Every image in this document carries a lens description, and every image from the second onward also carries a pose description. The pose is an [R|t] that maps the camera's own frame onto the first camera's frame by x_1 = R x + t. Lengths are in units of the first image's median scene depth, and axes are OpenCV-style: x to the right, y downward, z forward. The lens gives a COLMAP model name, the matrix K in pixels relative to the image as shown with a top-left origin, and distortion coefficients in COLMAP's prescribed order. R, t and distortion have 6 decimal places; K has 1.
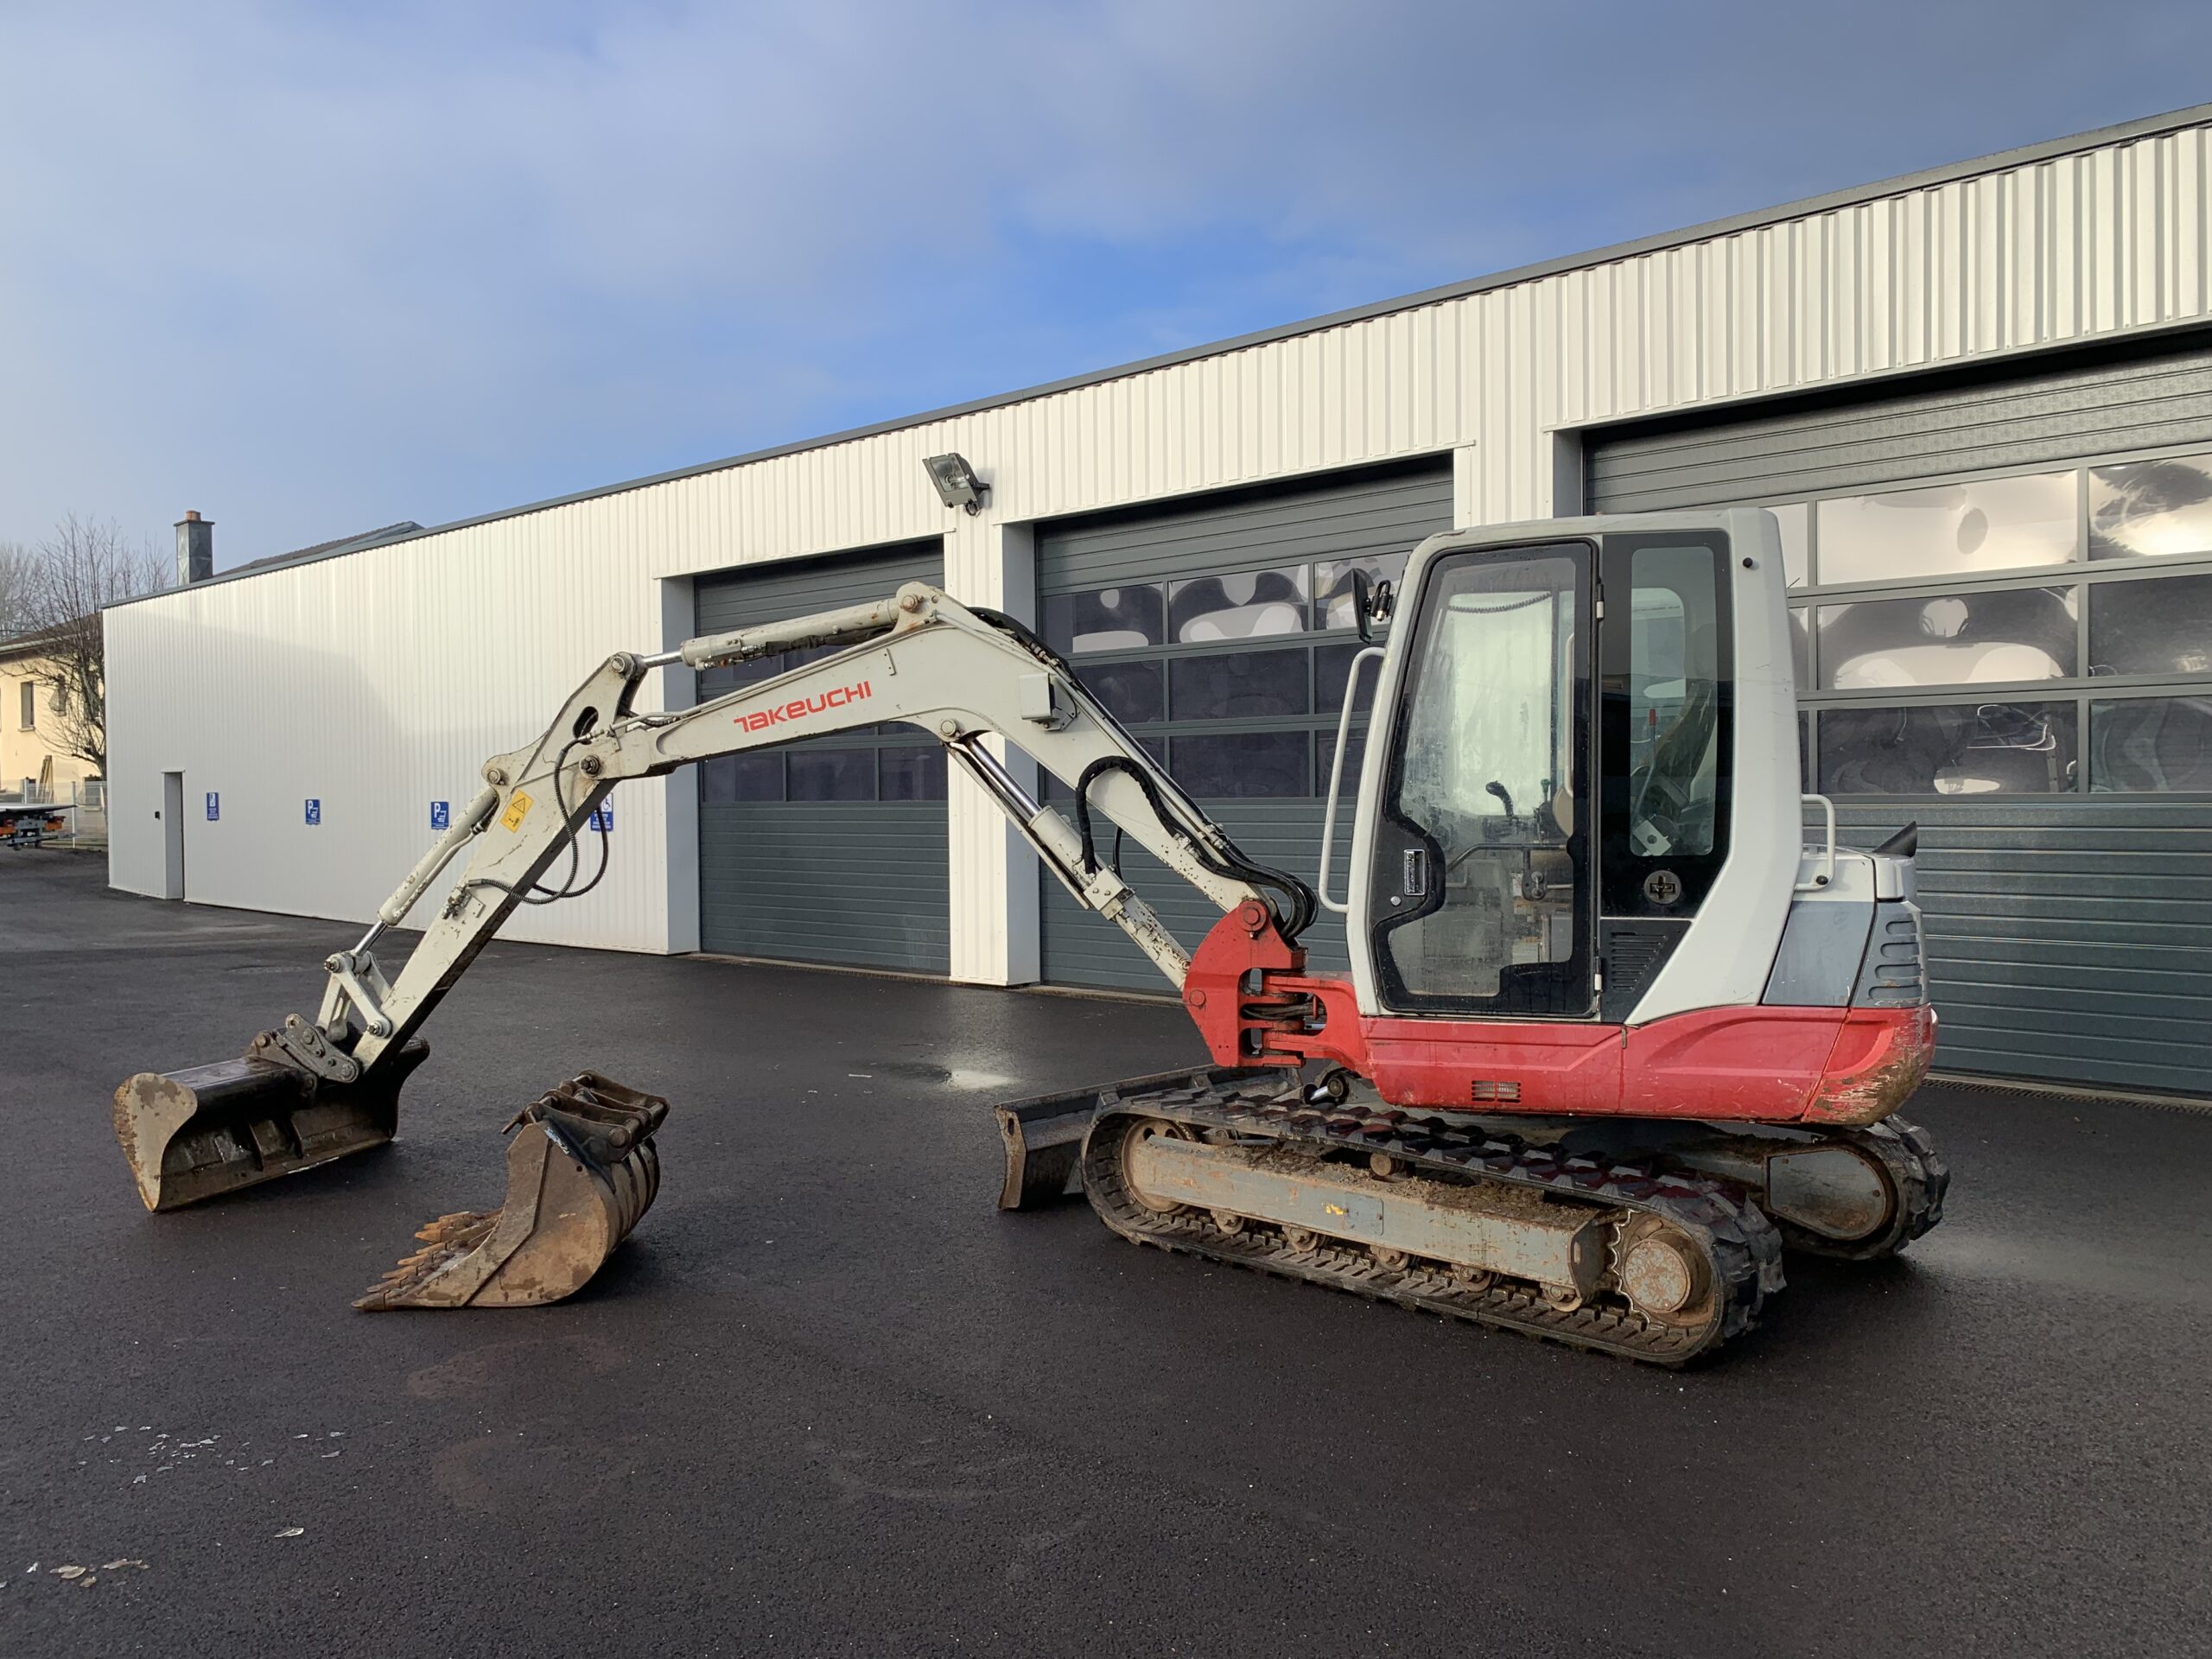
lens RADIAL K [[1654.8, 0, 1106.0], [0, 1654.8, 829.5], [0, 0, 1]] dist [0.022028, -0.003708]
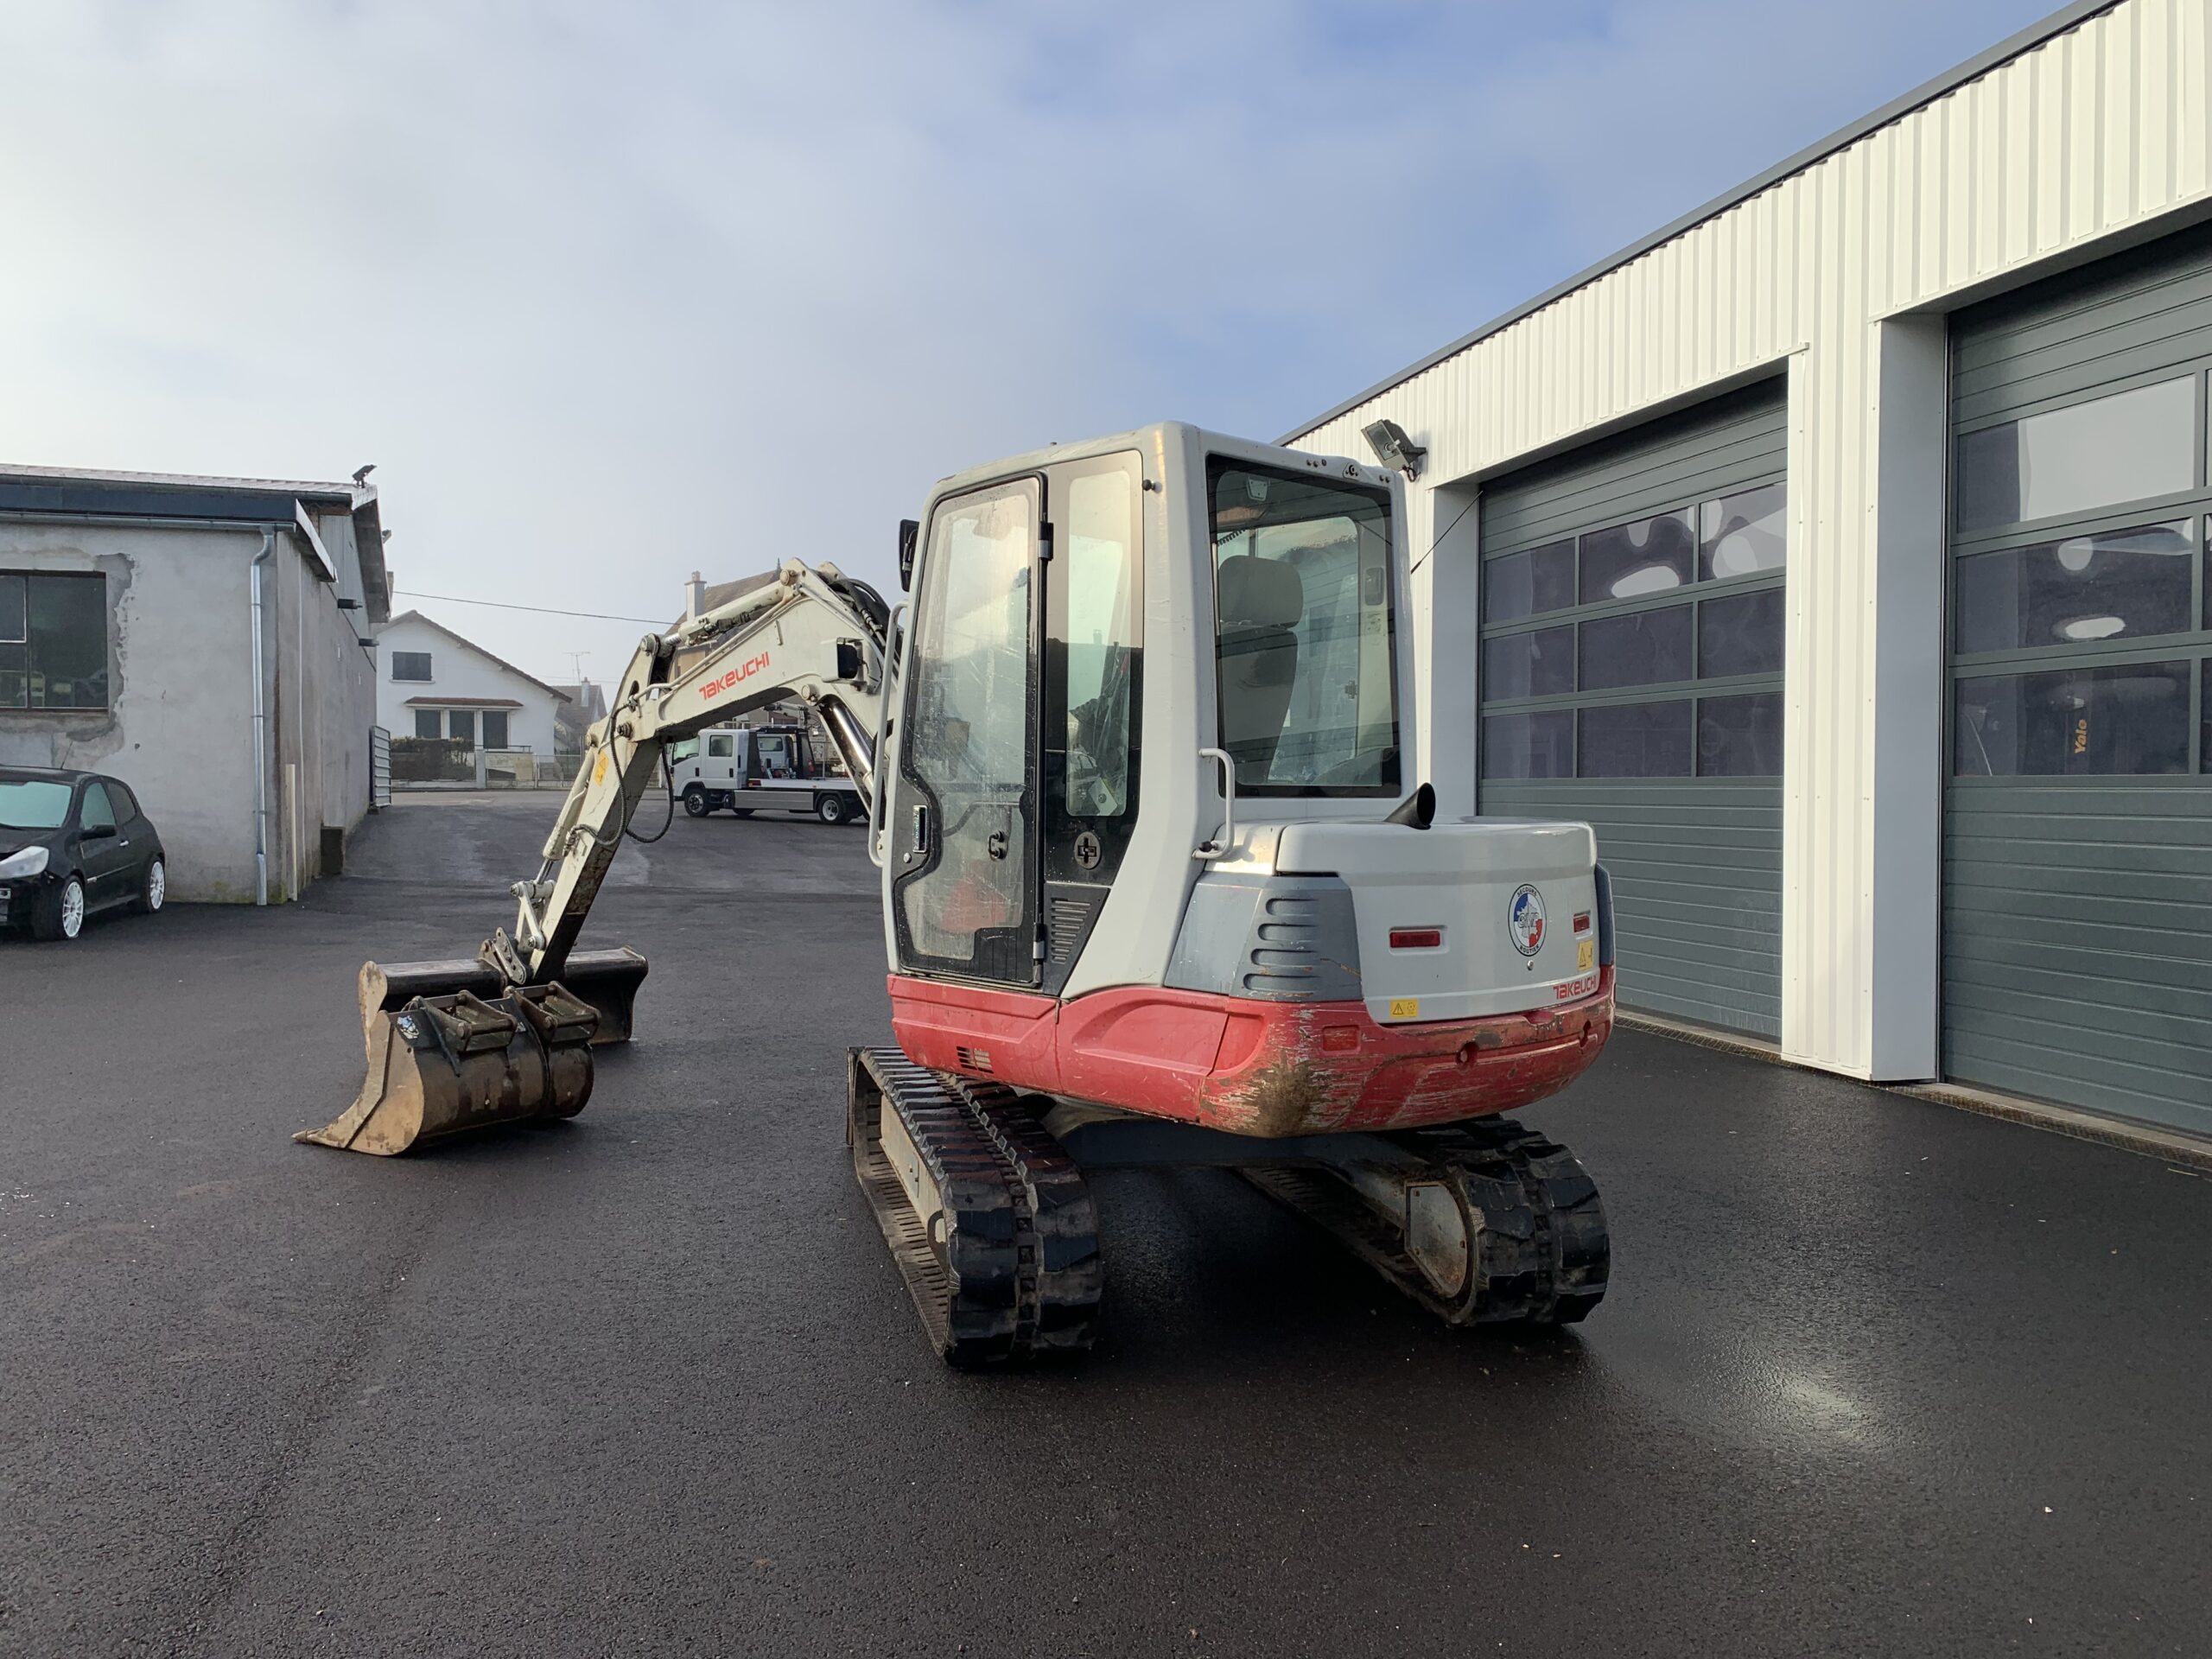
lens RADIAL K [[1677.4, 0, 1086.0], [0, 1677.4, 790.5], [0, 0, 1]] dist [0.029399, -0.003316]
pose [[0.838146, 0.015252, -0.545232, 0.807266], [-0.024193, 0.999665, -0.009227, 0.010281], [0.544909, 0.020925, 0.838234, 0.219988]]
